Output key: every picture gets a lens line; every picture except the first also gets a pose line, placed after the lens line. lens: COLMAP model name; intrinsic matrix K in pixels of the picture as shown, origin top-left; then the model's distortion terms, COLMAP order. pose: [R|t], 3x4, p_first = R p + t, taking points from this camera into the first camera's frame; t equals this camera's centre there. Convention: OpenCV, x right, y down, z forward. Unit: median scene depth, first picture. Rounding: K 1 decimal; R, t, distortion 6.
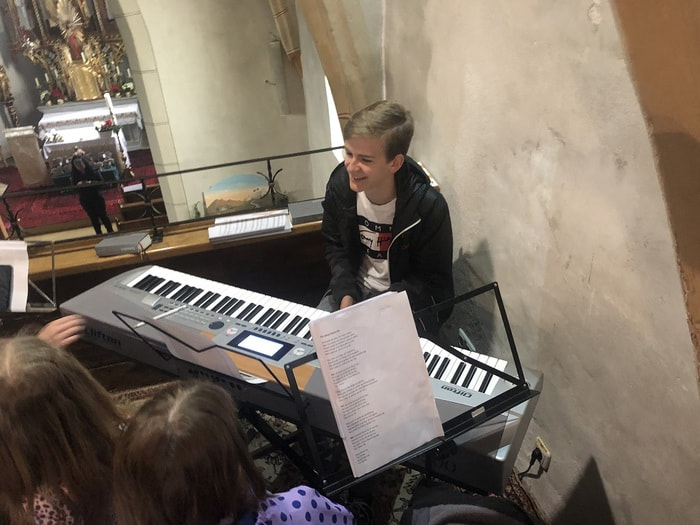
lens RADIAL K [[567.7, 0, 354.3], [0, 567.7, 264.4], [0, 0, 1]] dist [0.010090, -0.009560]
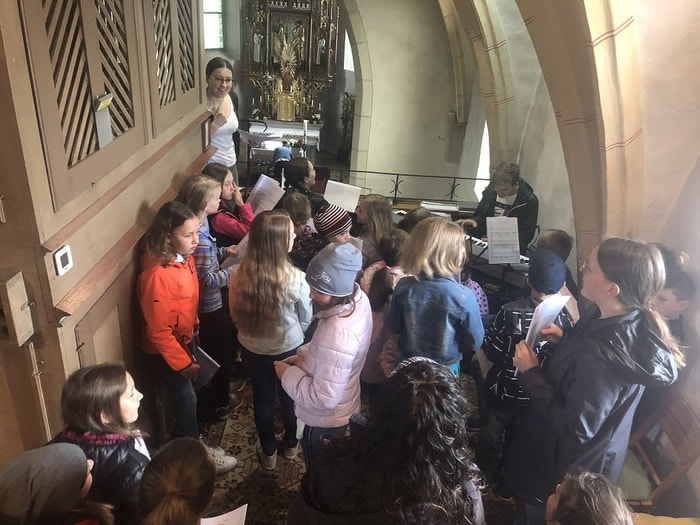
lens RADIAL K [[566.0, 0, 350.0], [0, 566.0, 262.5], [0, 0, 1]] dist [0.008912, 0.009565]
pose [[0.952781, 0.233925, -0.193615, -0.039760], [-0.249579, 0.966463, -0.060502, 0.333176], [0.172969, 0.105967, 0.979210, -1.066533]]
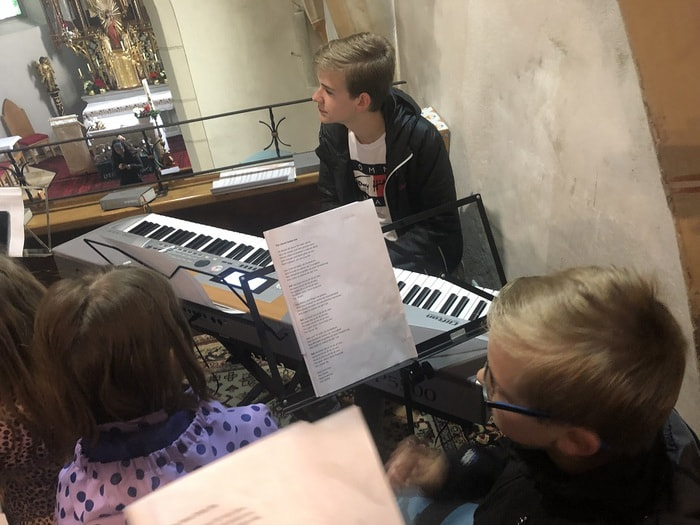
lens RADIAL K [[566.0, 0, 350.0], [0, 566.0, 262.5], [0, 0, 1]] dist [0.008912, 0.009565]
pose [[0.996367, -0.015520, -0.083740, 0.060408], [0.017326, 0.999632, 0.020889, 0.060735], [0.083385, -0.022264, 0.996269, 0.038655]]
